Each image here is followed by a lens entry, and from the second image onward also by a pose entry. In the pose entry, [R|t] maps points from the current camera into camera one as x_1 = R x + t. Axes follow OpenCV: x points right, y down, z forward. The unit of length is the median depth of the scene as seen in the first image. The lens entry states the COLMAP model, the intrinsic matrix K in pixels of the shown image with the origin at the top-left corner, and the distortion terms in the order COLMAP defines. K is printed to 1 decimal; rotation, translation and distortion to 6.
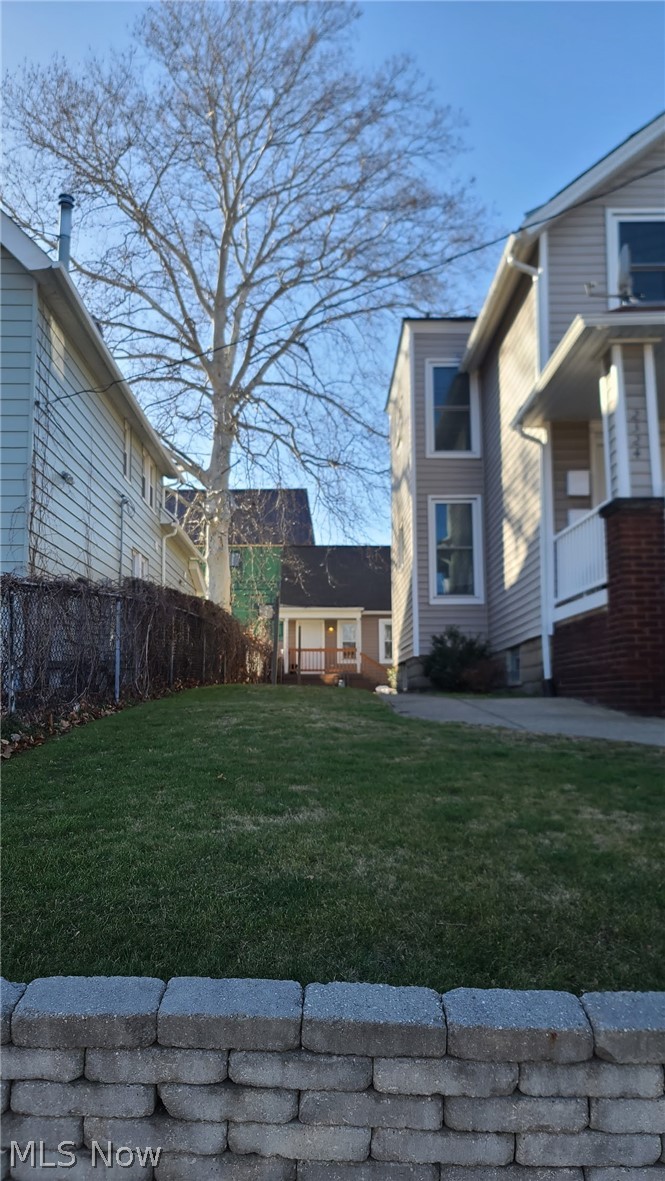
lens RADIAL K [[848.6, 0, 332.5], [0, 848.6, 590.5], [0, 0, 1]] dist [0.008261, 0.003370]
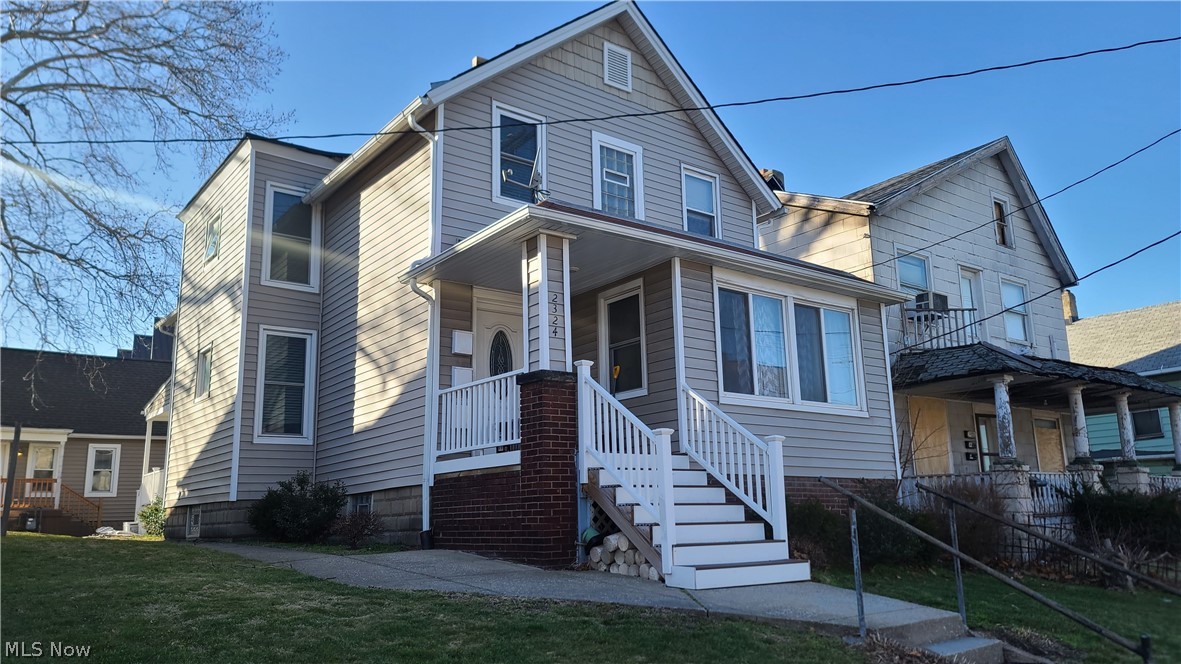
lens RADIAL K [[848.6, 0, 590.5], [0, 848.6, 332.0], [0, 0, 1]] dist [0.008261, 0.003370]
pose [[0.791423, 0.118664, 0.599640, -0.188611], [-0.060273, 0.991345, -0.116628, -0.020684], [-0.608290, 0.056160, 0.791726, 0.047037]]
